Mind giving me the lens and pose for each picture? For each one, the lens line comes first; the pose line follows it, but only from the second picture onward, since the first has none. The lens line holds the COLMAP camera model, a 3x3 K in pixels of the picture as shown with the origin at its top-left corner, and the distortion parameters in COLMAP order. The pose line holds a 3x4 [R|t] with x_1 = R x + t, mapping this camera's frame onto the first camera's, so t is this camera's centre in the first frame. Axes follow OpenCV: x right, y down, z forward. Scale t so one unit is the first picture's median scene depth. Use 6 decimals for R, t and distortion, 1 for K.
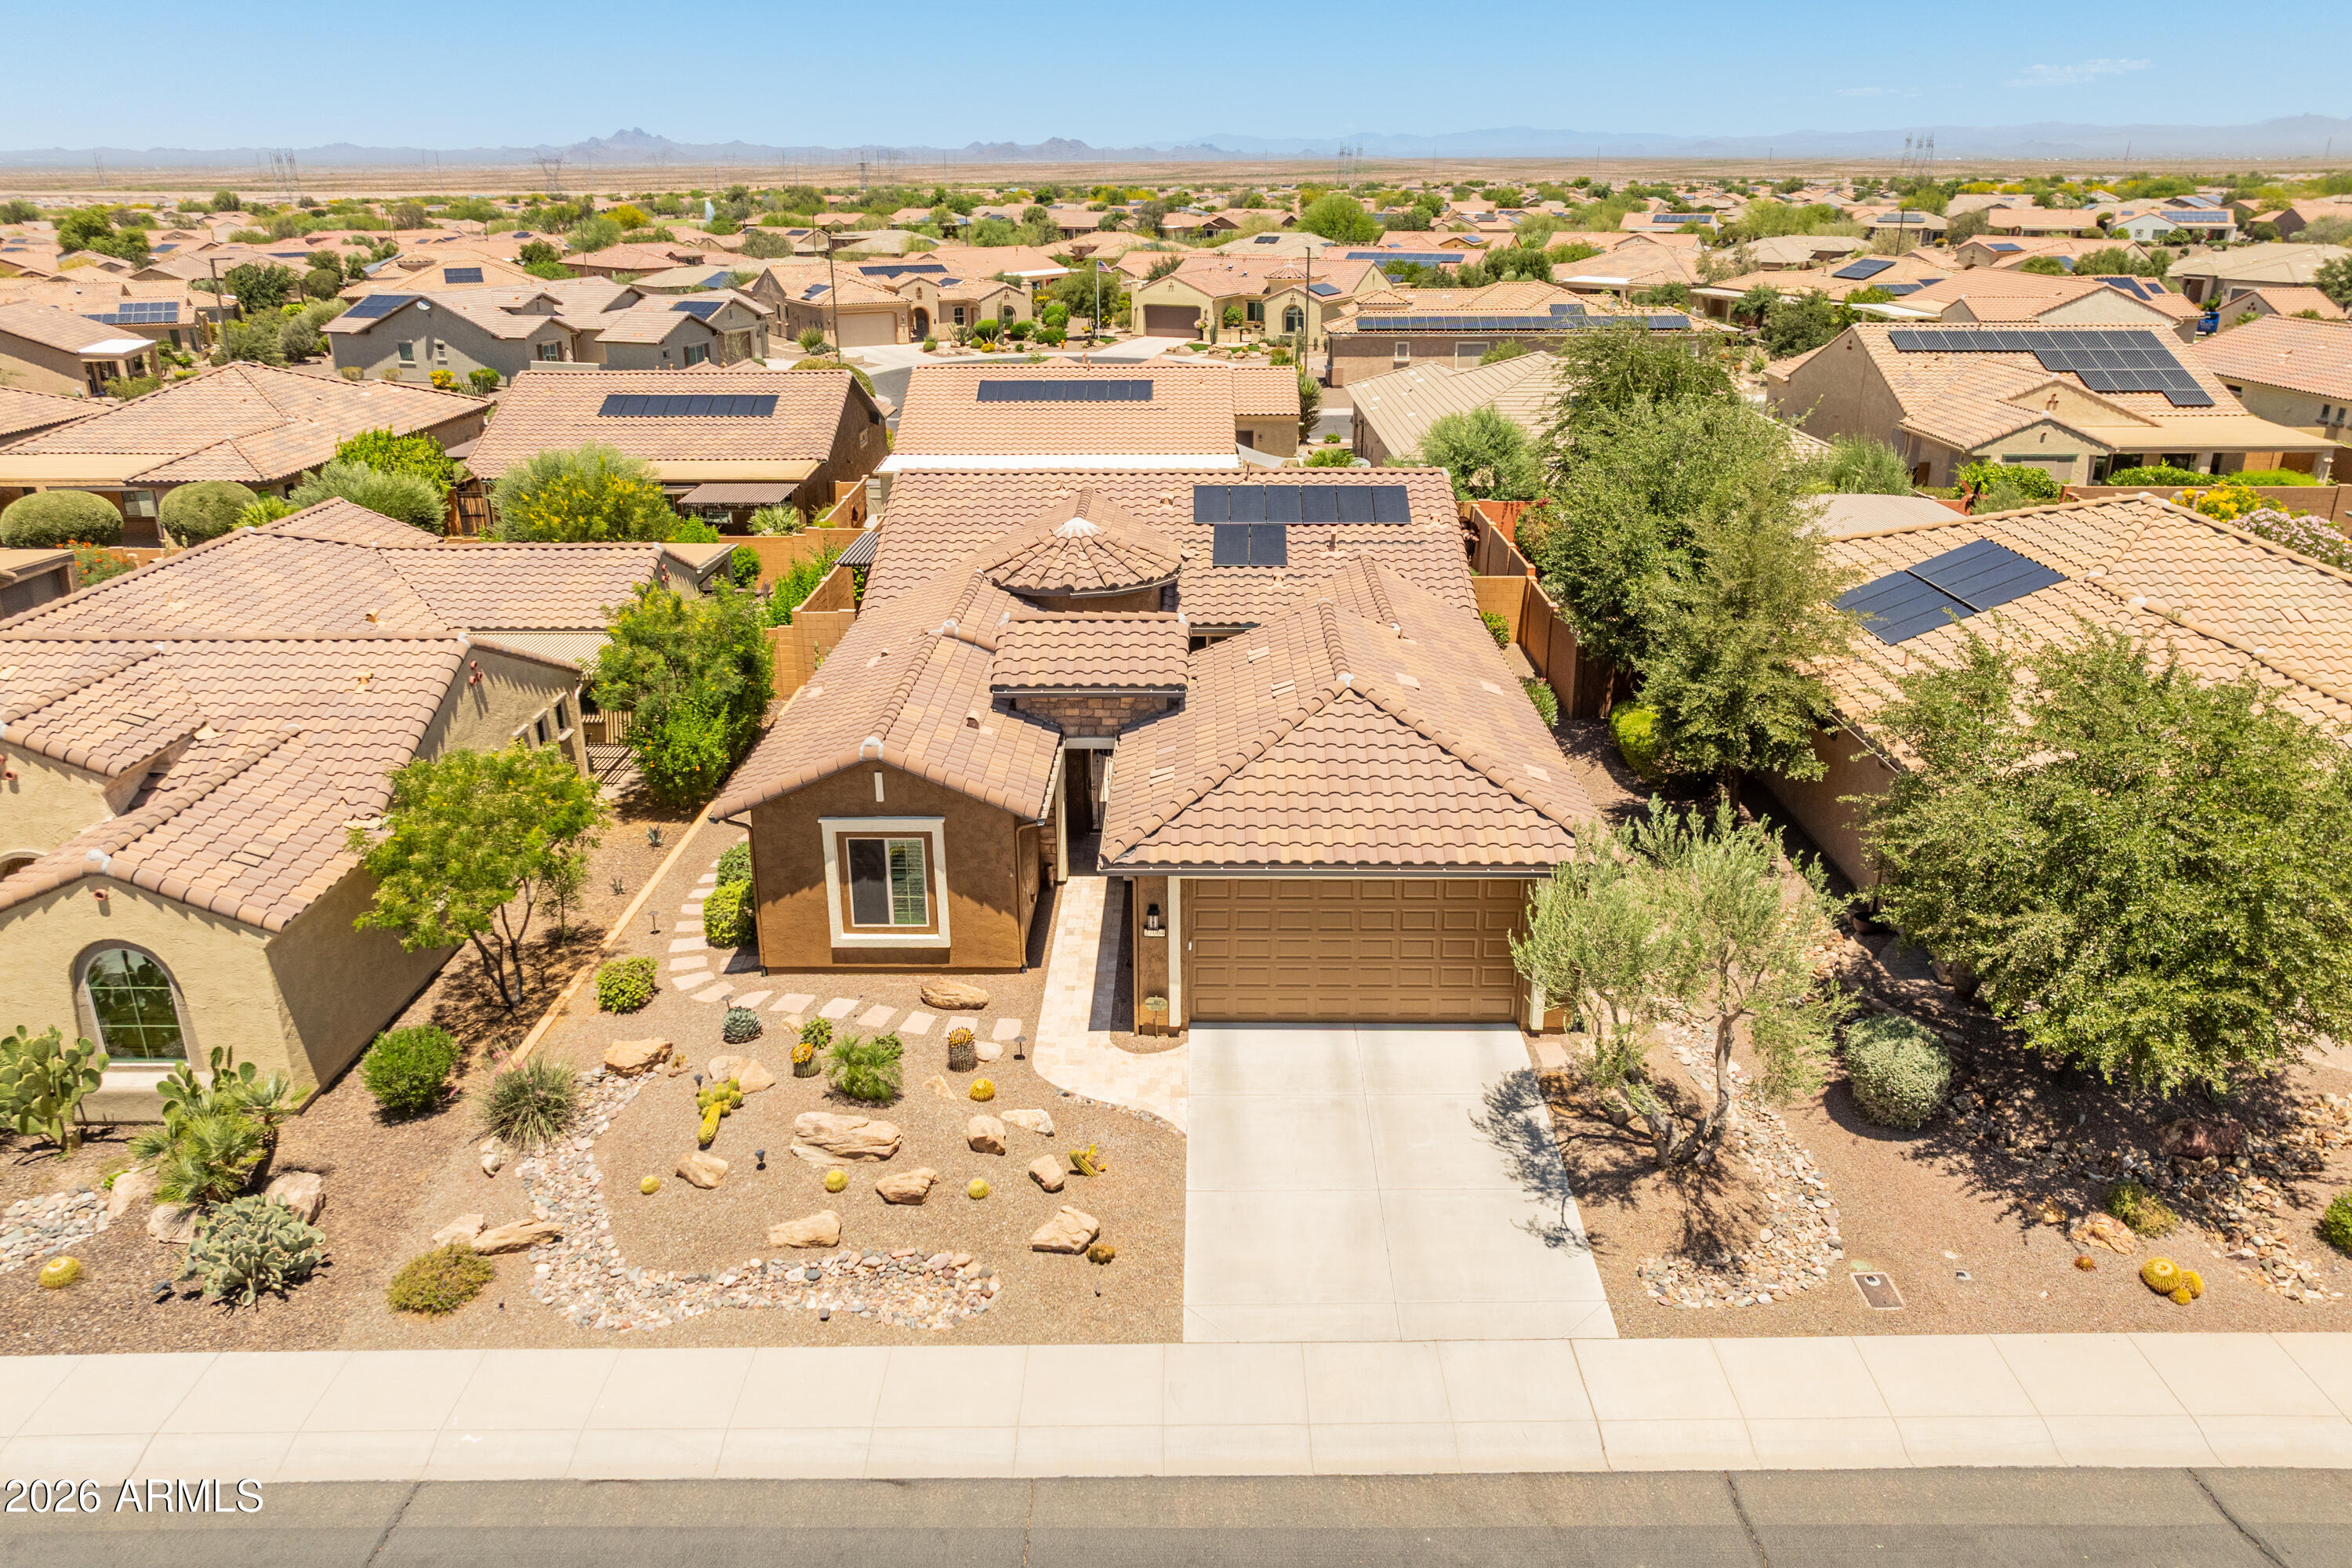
lens RADIAL K [[1646.3, 0, 1179.8], [0, 1646.3, 722.4], [0, 0, 1]] dist [-0.012842, 0.012184]
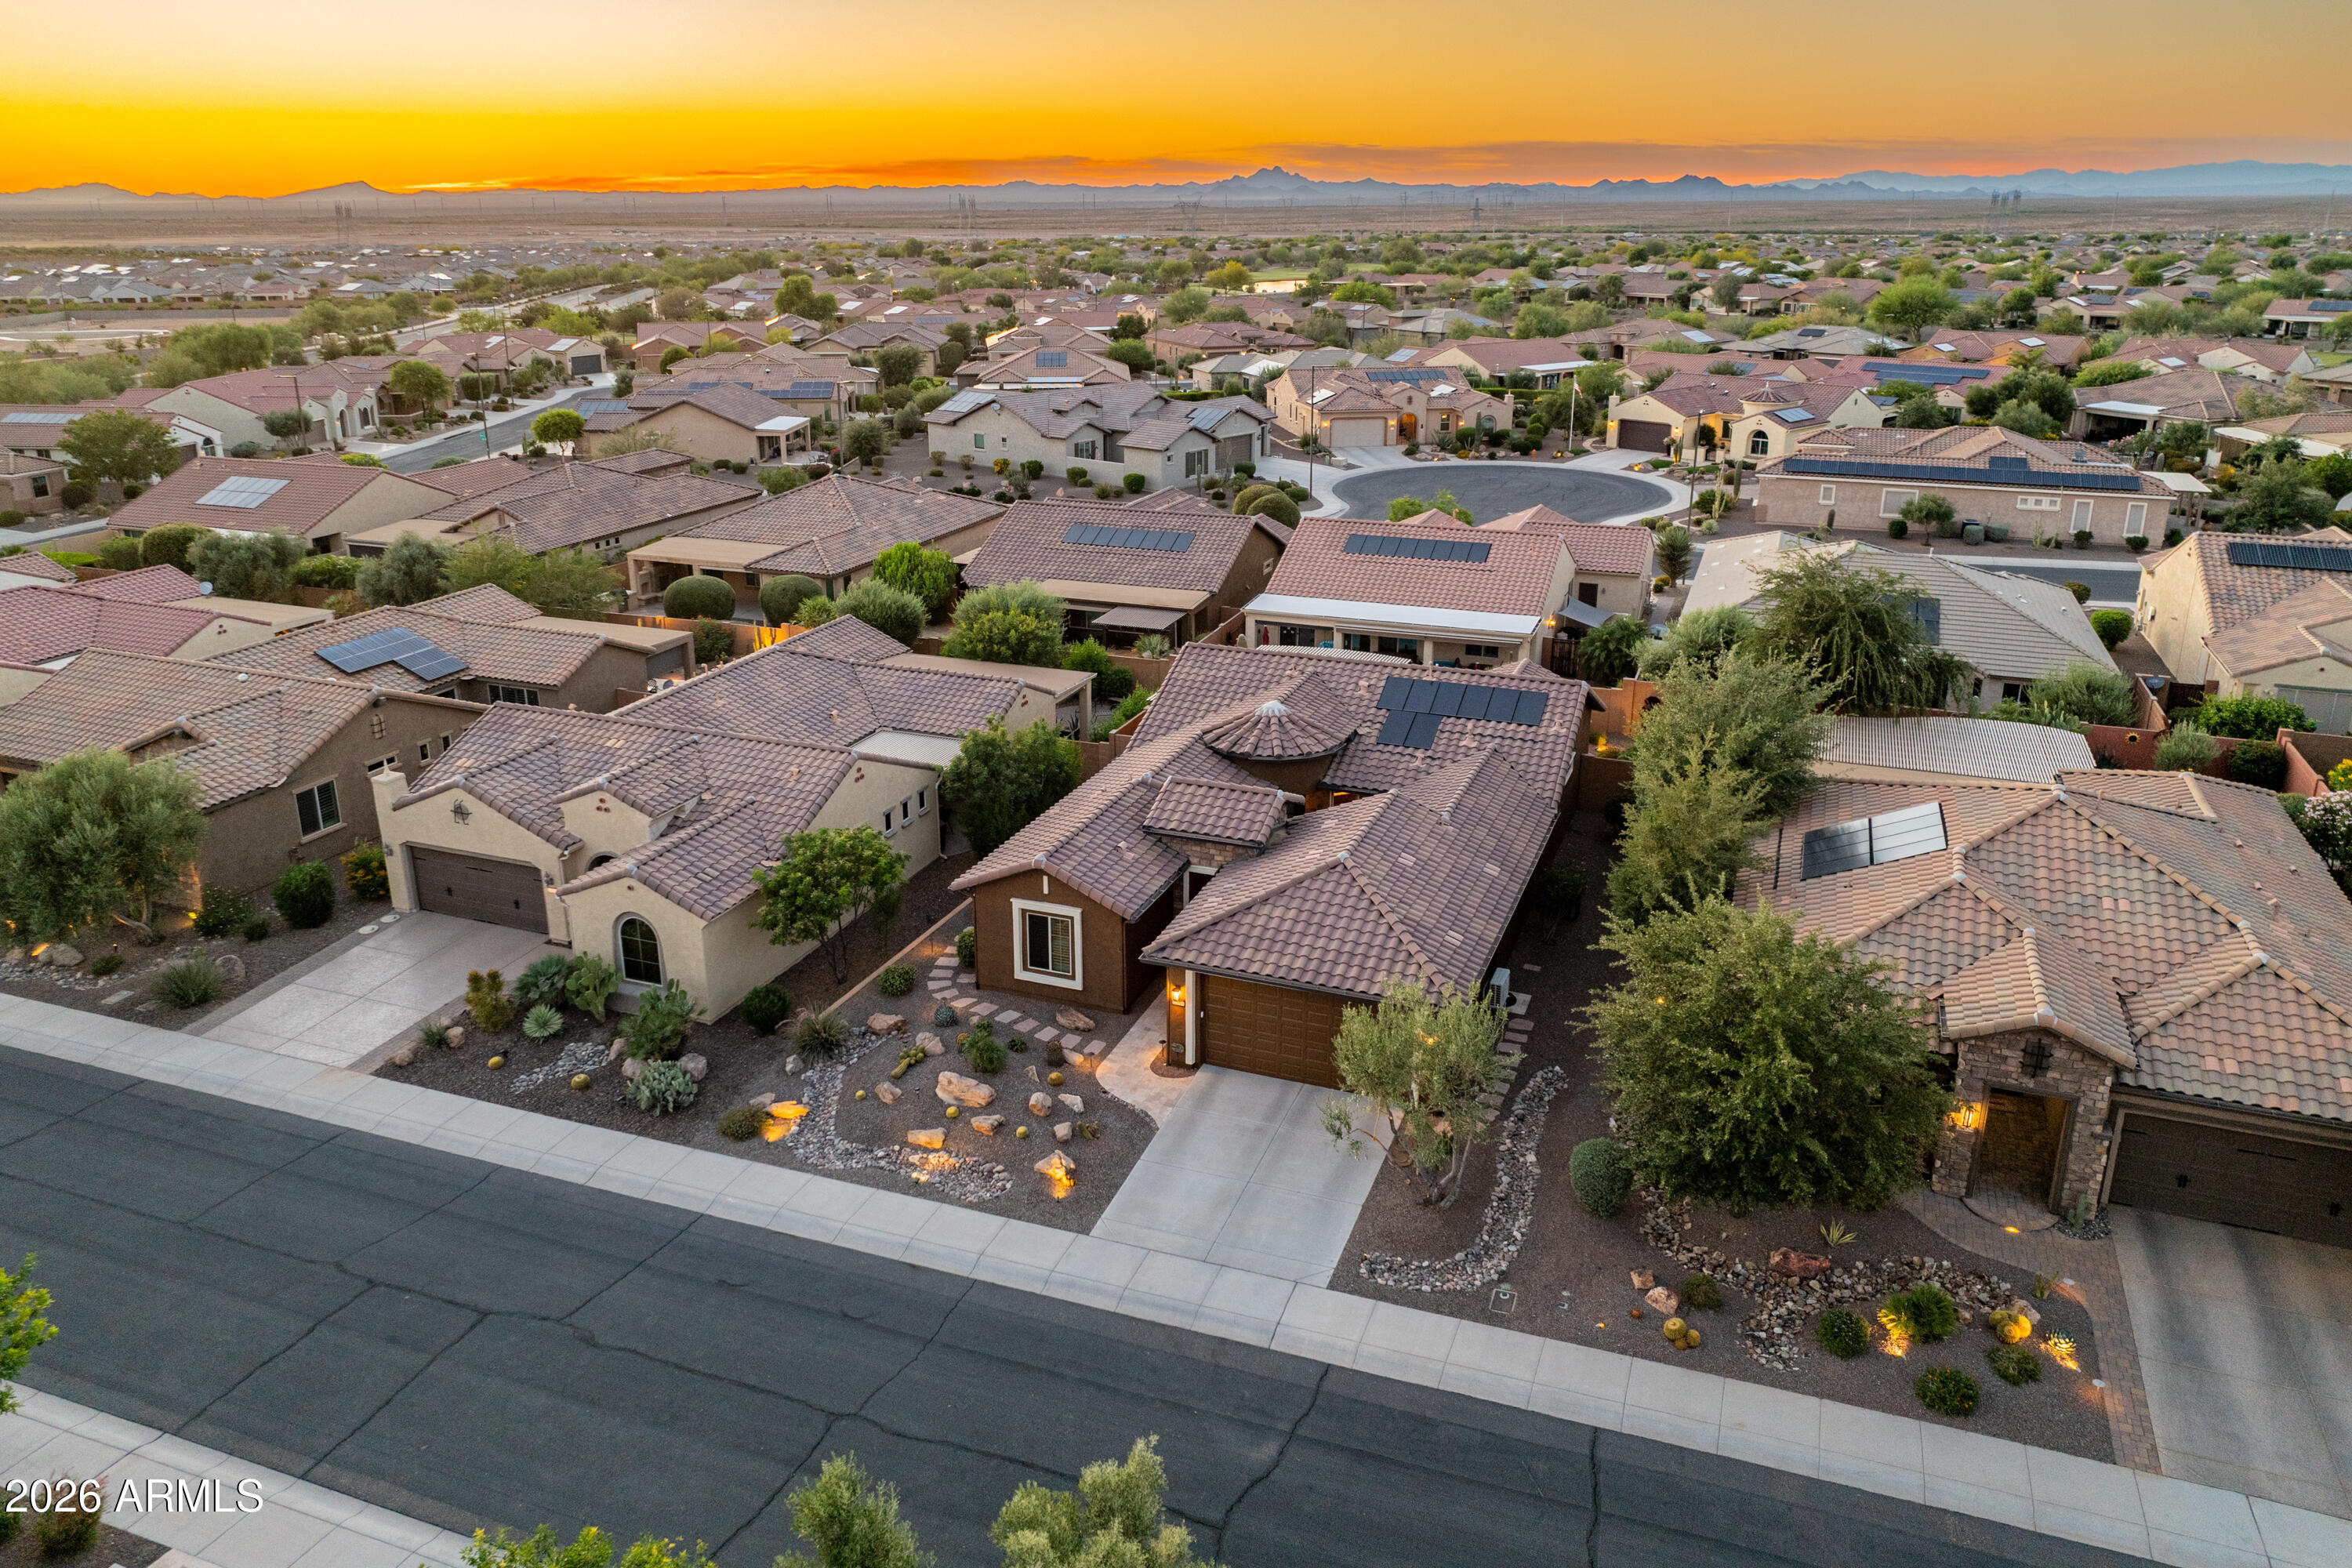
lens RADIAL K [[1646.3, 0, 1165.8], [0, 1646.3, 694.0], [0, 0, 1]] dist [-0.012842, 0.012184]
pose [[0.934061, 0.102973, -0.341945, 0.458198], [-0.115659, 0.993146, -0.016860, -0.132574], [0.337865, 0.055298, 0.939569, -0.487173]]
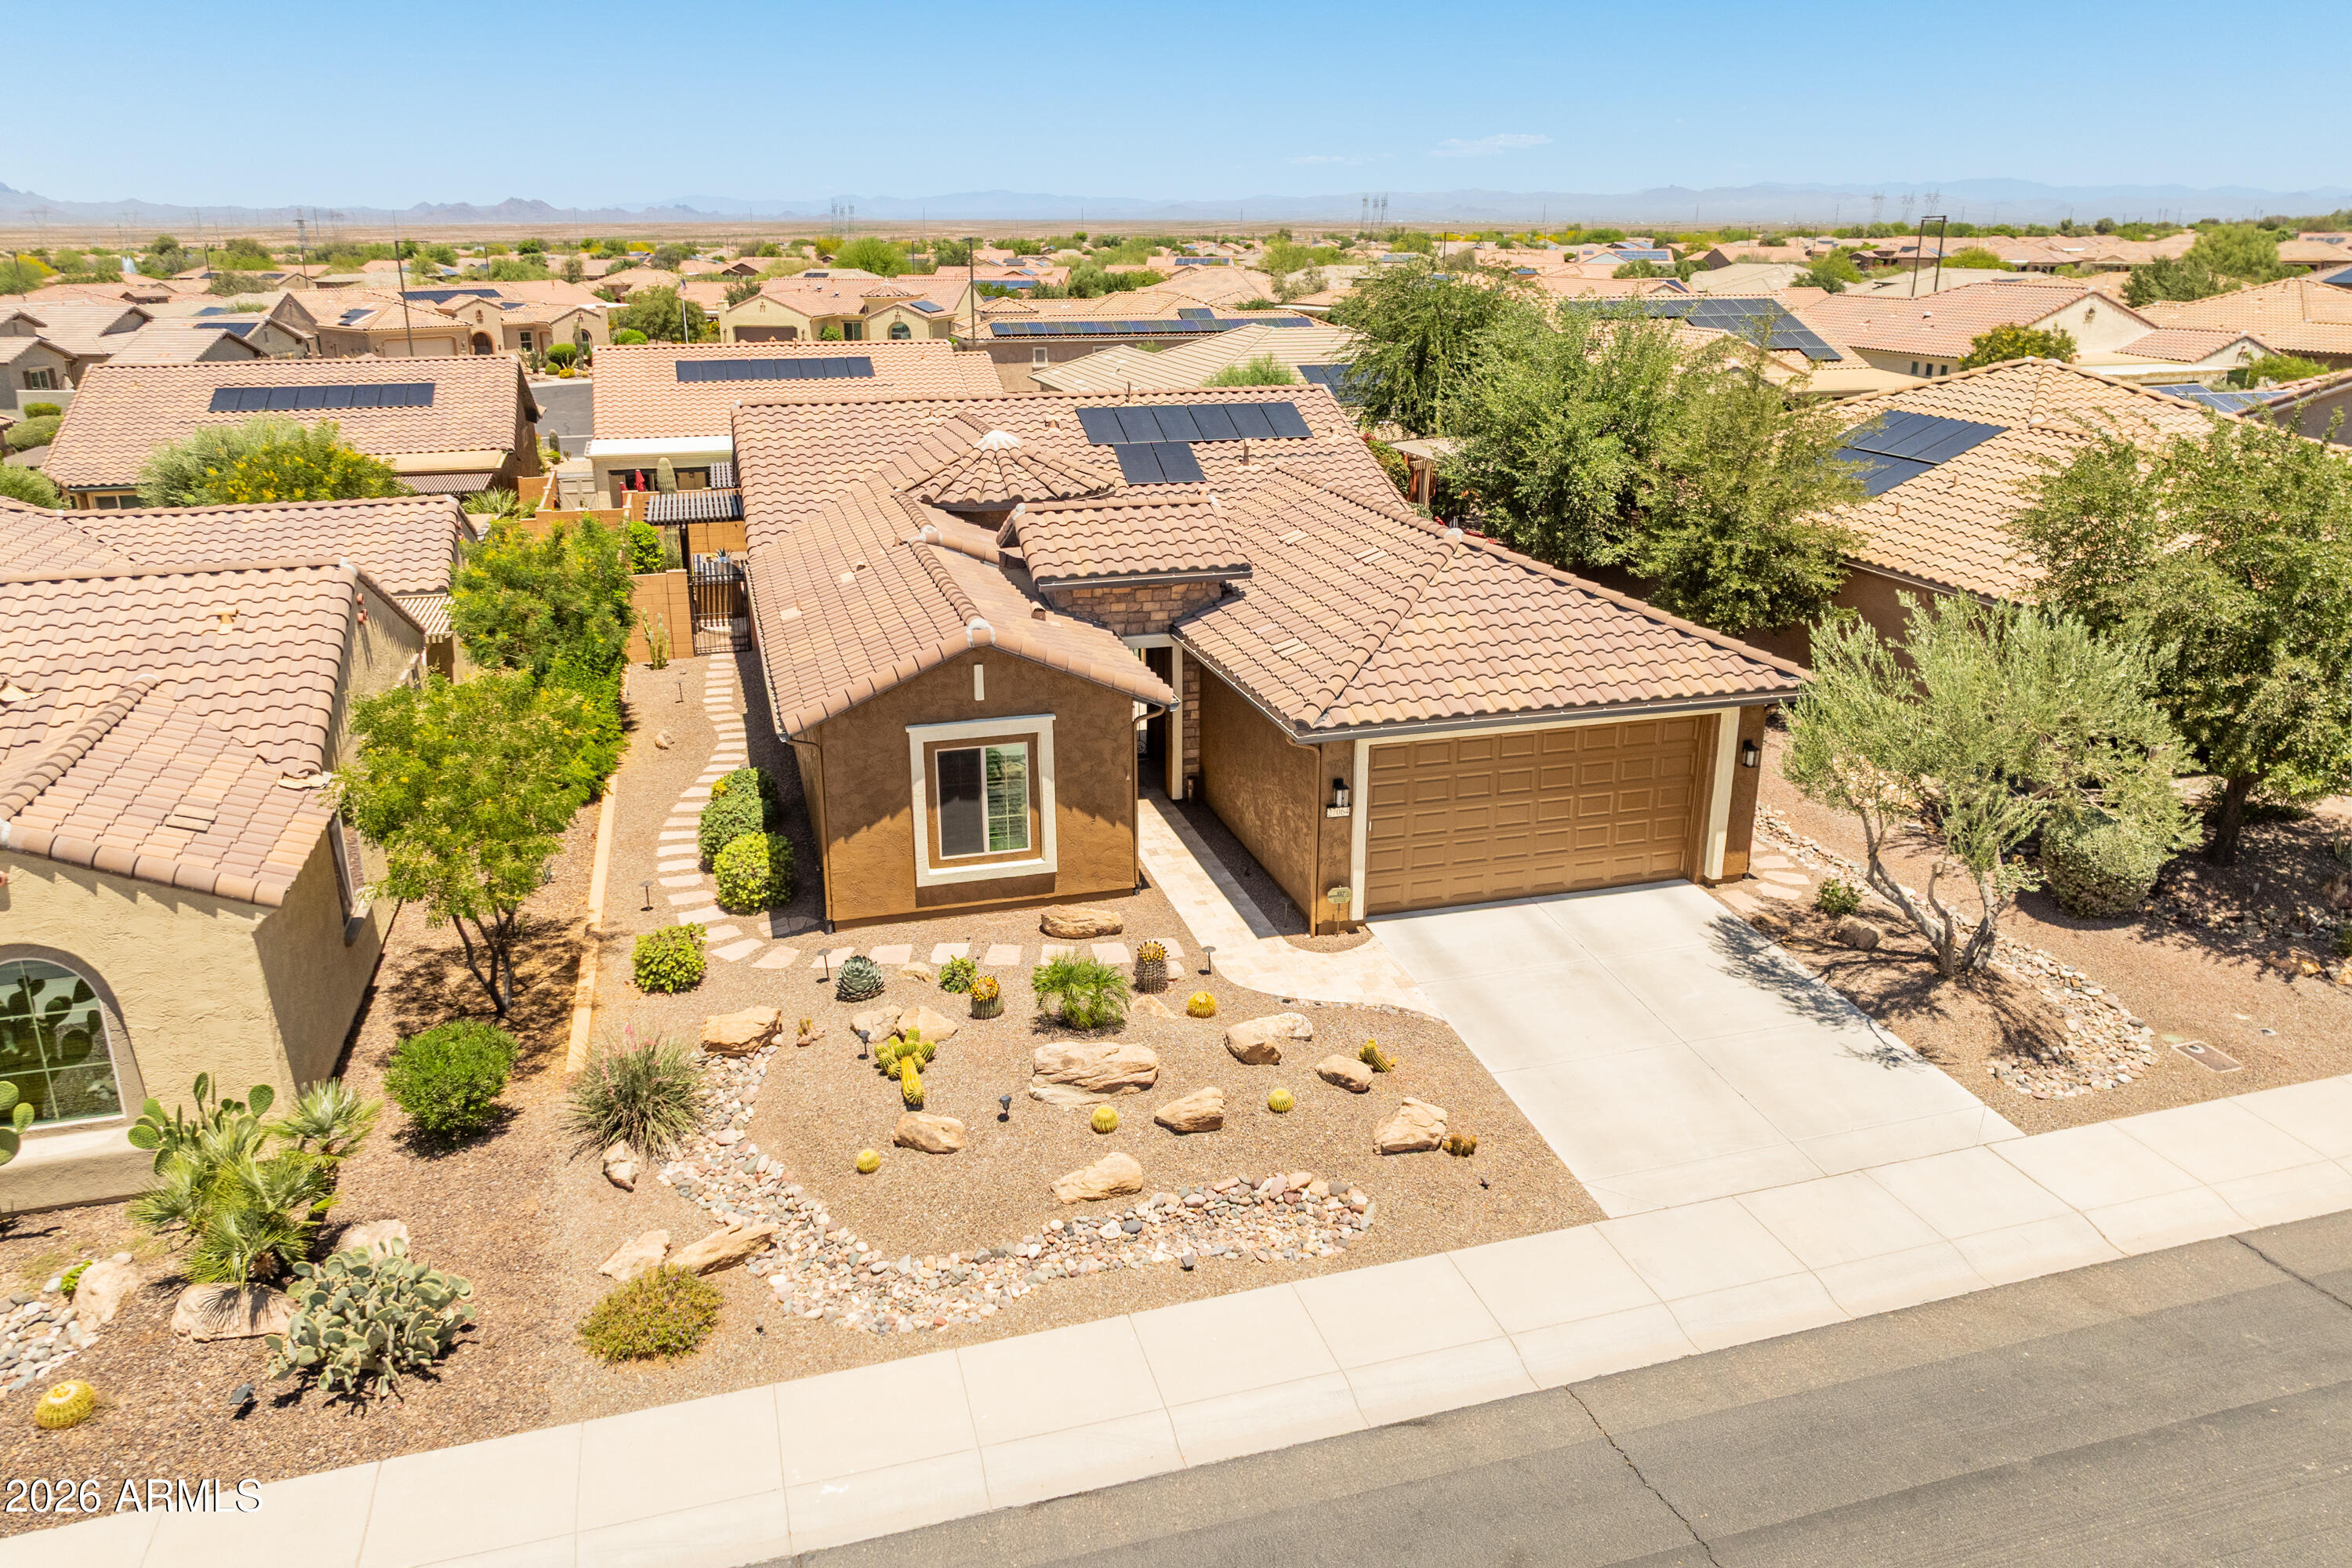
lens RADIAL K [[1646.3, 0, 1171.7], [0, 1646.3, 751.6], [0, 0, 1]] dist [-0.012842, 0.012184]
pose [[0.957953, -0.085028, 0.274037, -0.318235], [0.089909, 0.995936, -0.005276, 0.086675], [-0.272474, 0.029692, 0.961705, 0.167803]]
